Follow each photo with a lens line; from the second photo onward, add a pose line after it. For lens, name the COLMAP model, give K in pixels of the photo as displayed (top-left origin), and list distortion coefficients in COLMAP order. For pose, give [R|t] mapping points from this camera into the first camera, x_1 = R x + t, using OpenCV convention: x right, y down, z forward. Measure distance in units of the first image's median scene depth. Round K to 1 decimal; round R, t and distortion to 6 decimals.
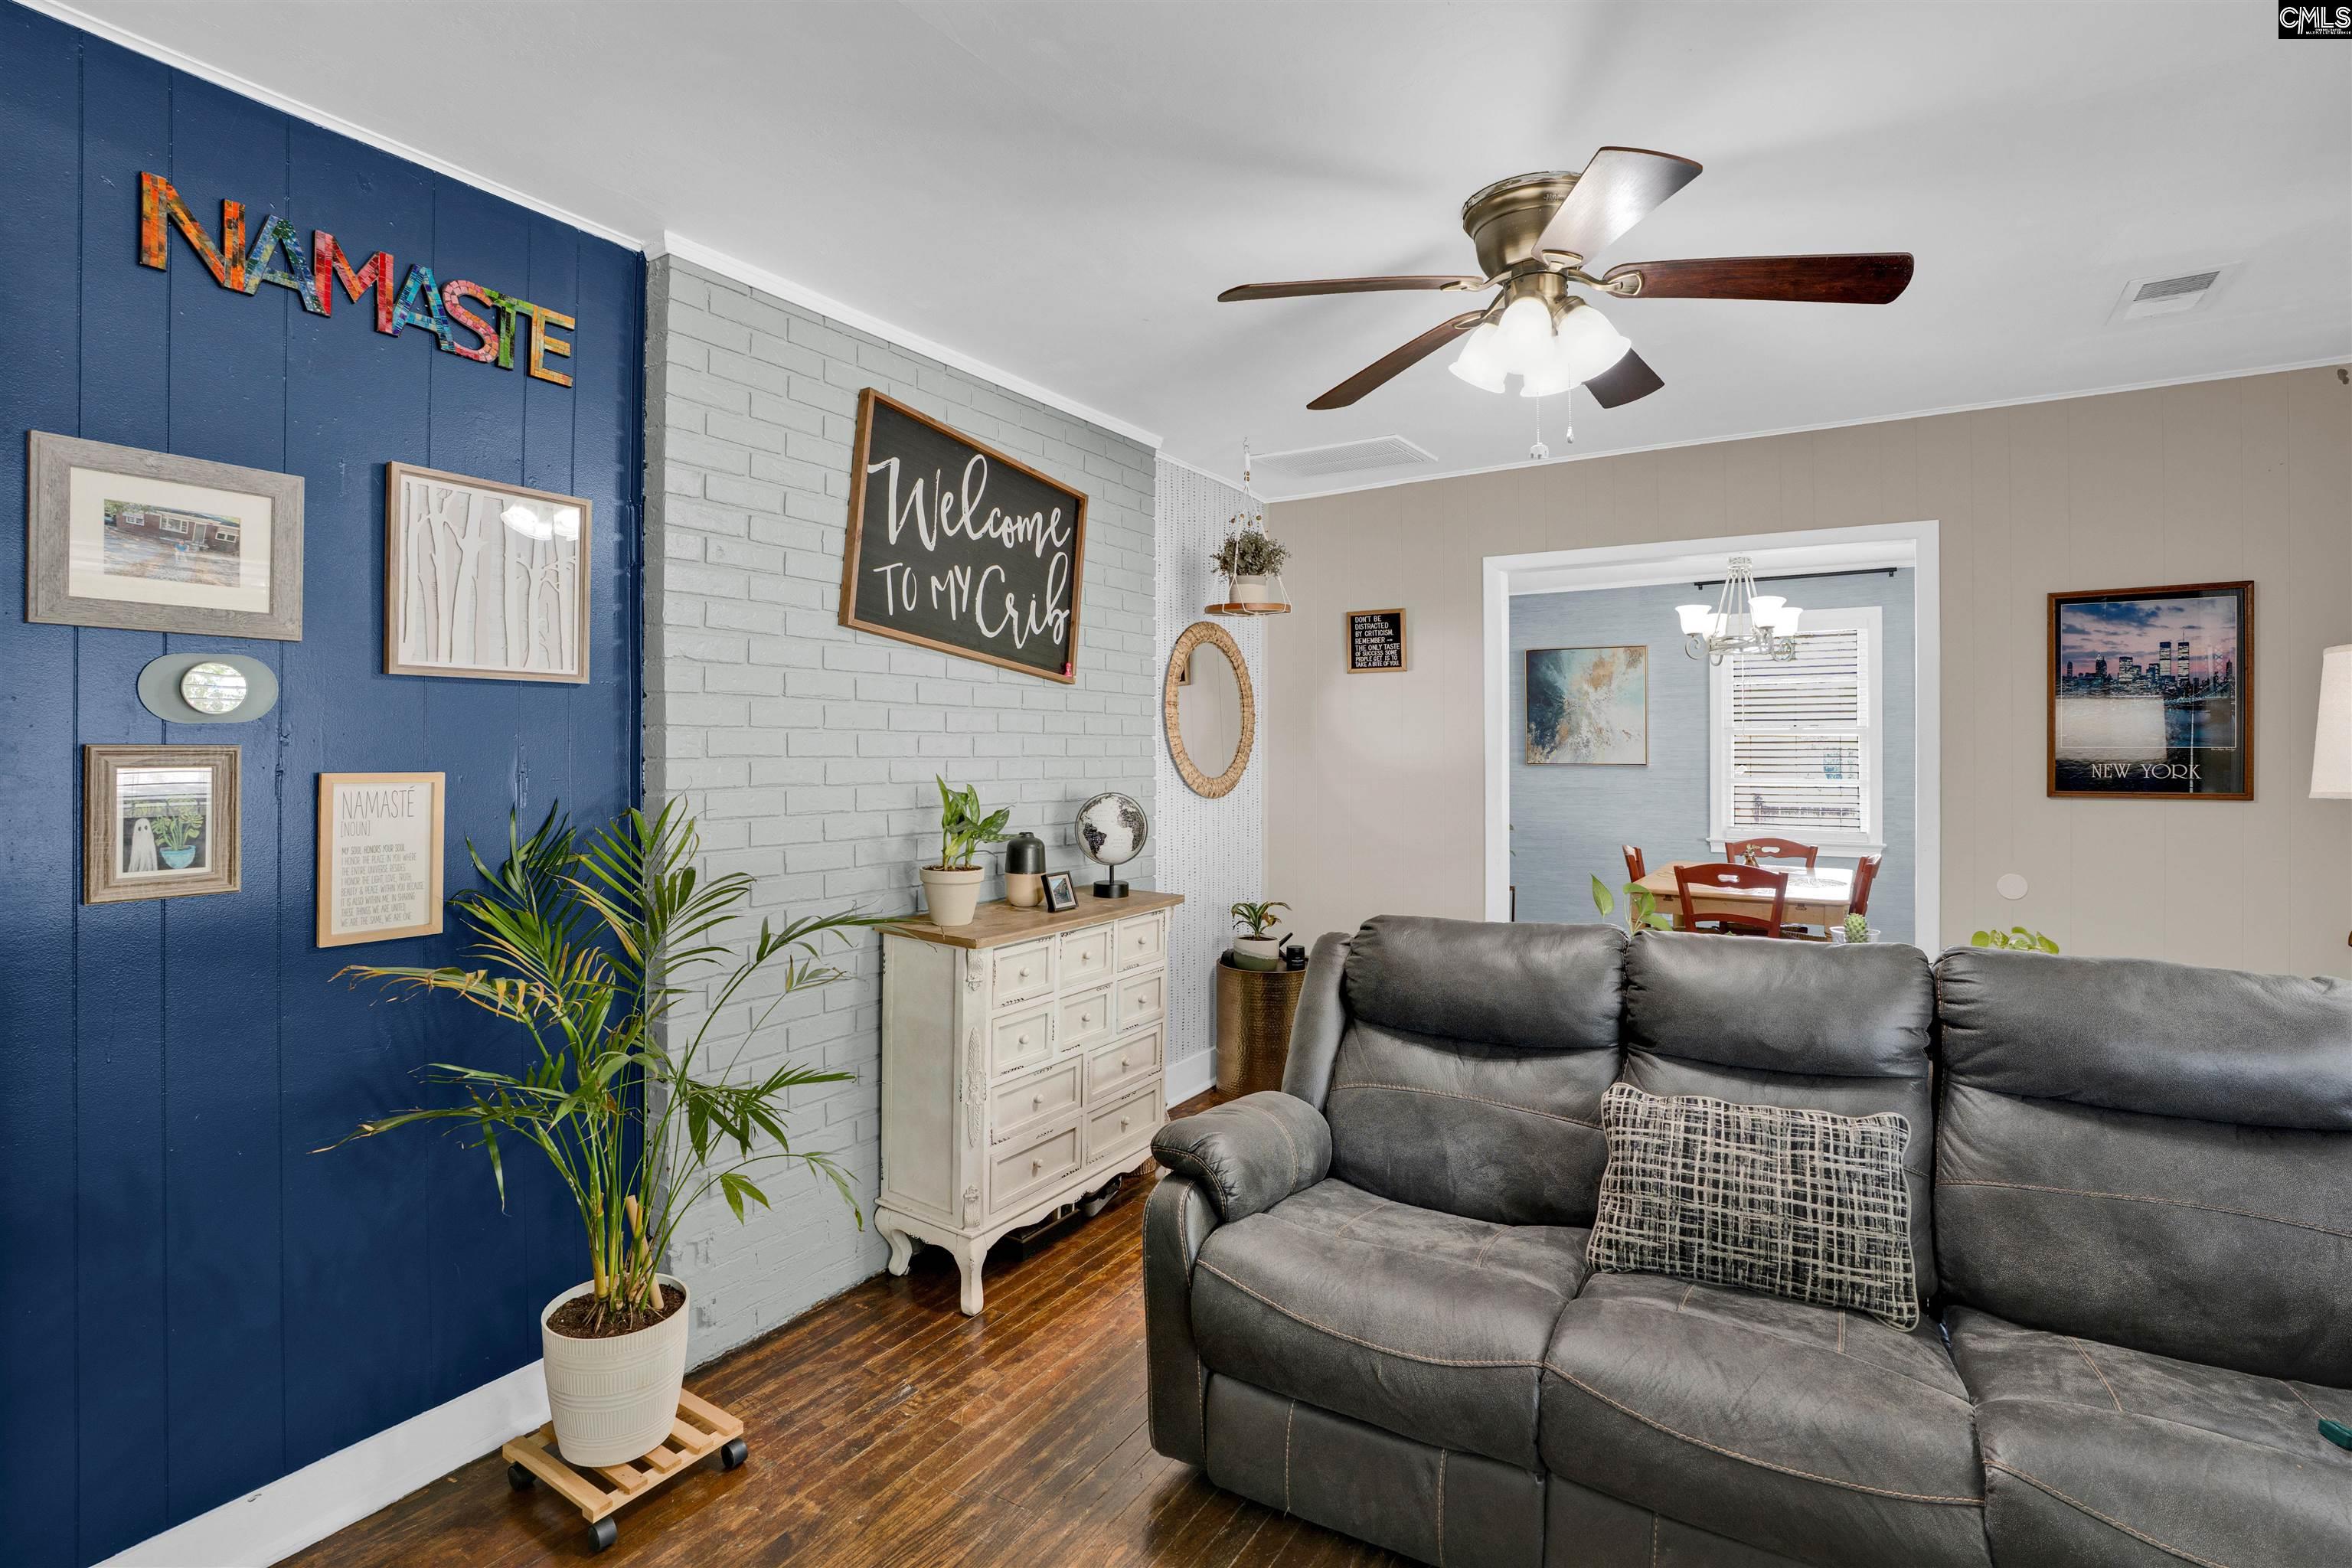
lens RADIAL K [[1118.6, 0, 1233.8], [0, 1118.6, 746.0], [0, 0, 1]] dist [-0.032704, 0.009809]
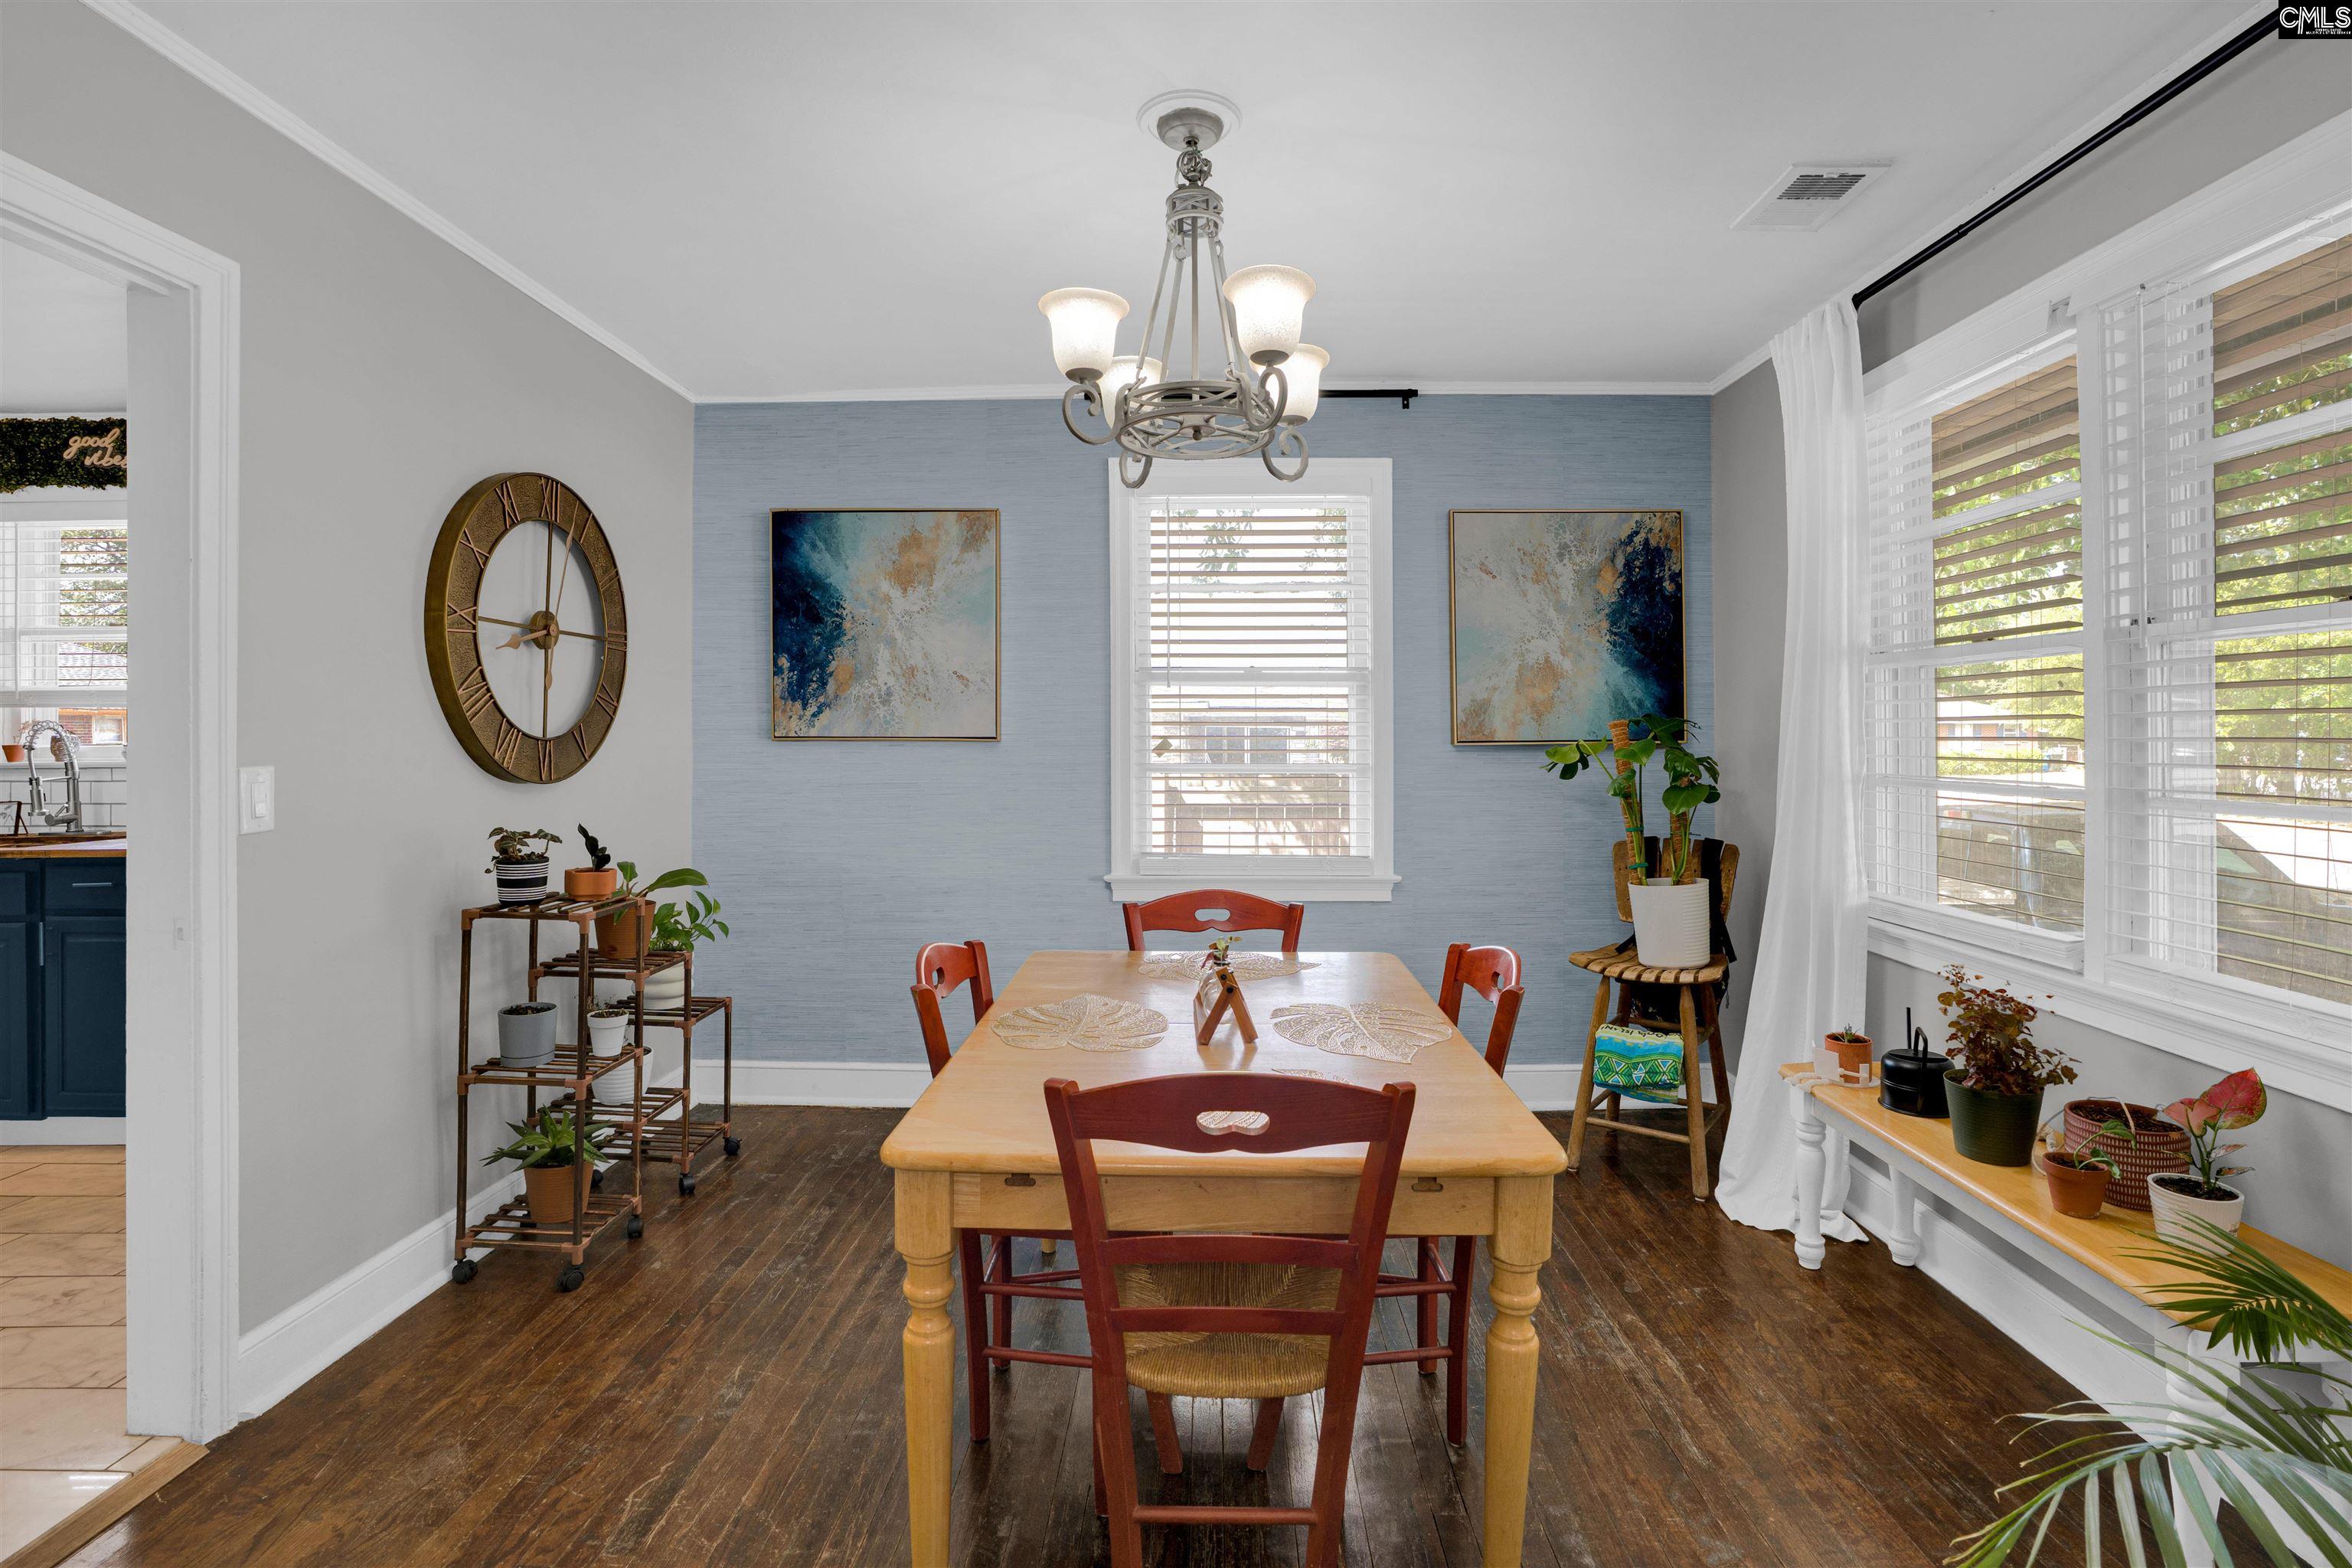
lens RADIAL K [[1111.6, 0, 1209.2], [0, 1111.6, 734.2], [0, 0, 1]] dist [-0.040040, 0.006814]
pose [[0.867739, 0.001169, 0.497019, 0.290857], [-0.004998, 0.999967, 0.006375, 0.016657], [-0.496995, -0.008016, 0.867716, 0.732714]]
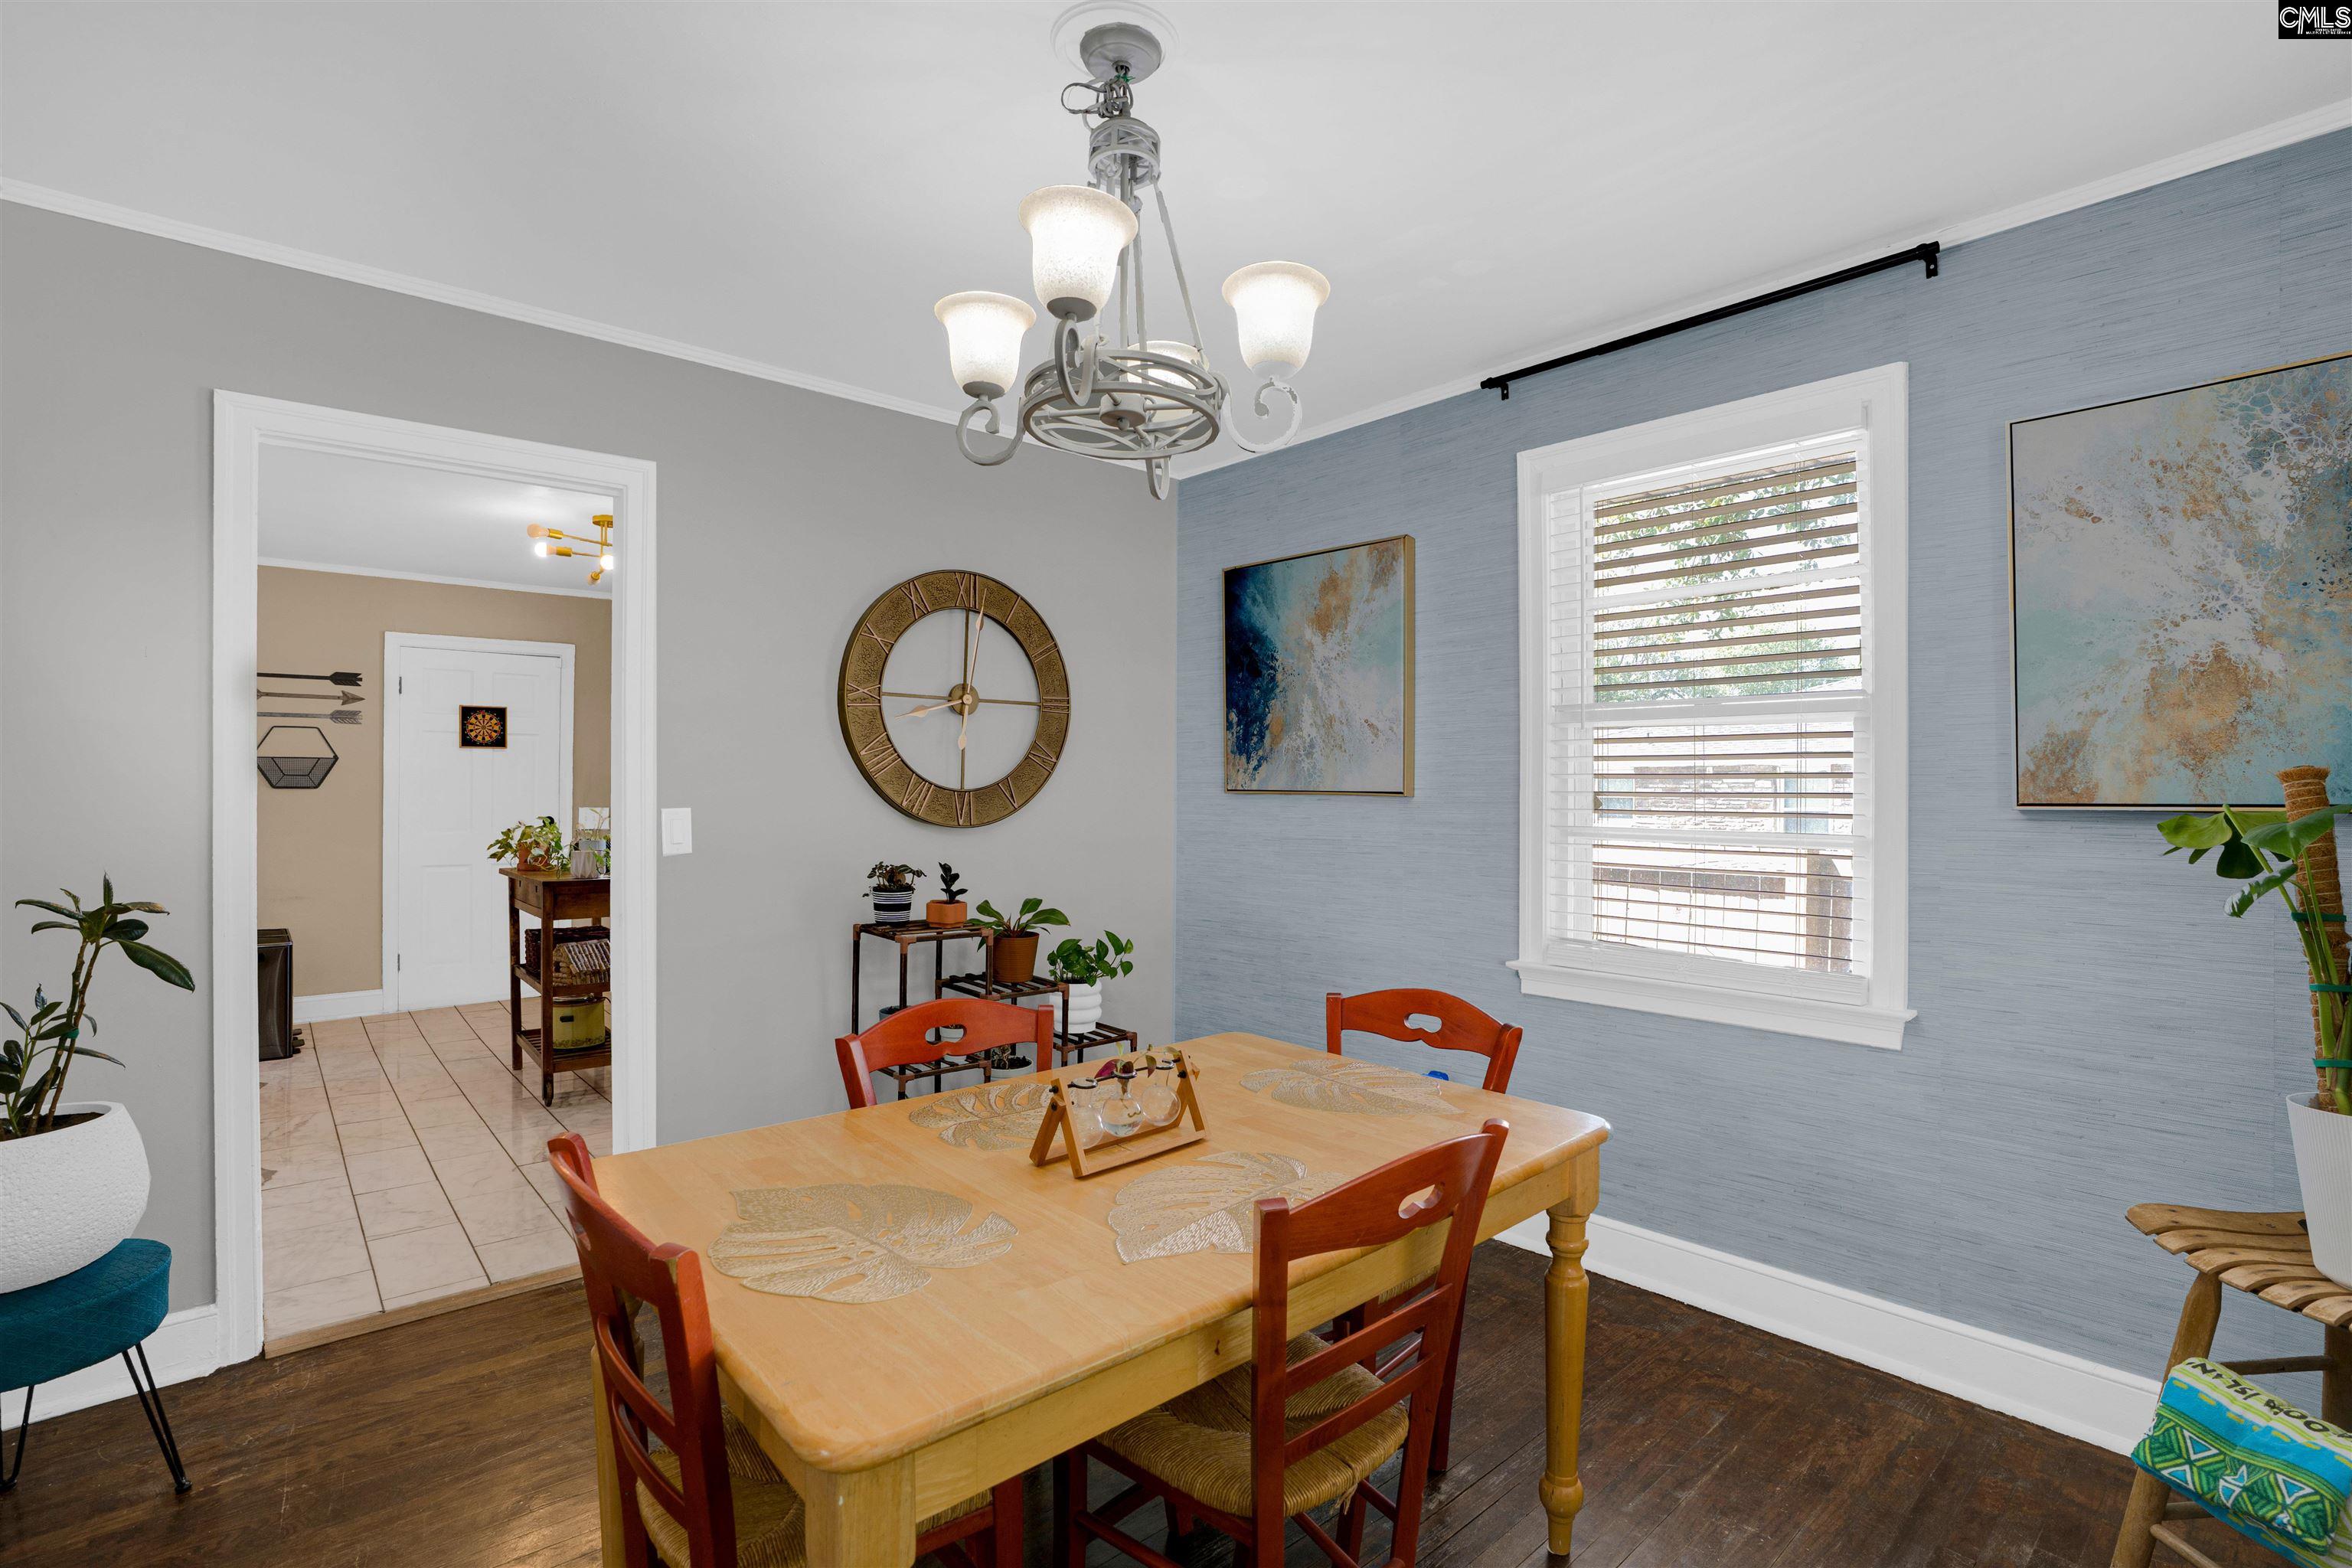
lens RADIAL K [[1118.6, 0, 1178.7], [0, 1118.6, 794.8], [0, 0, 1]] dist [-0.032704, 0.009809]
pose [[0.957511, 0.007060, -0.288309, 0.611870], [-0.002546, 0.999868, 0.016031, 0.015624], [0.288384, -0.014615, 0.957403, 0.773276]]
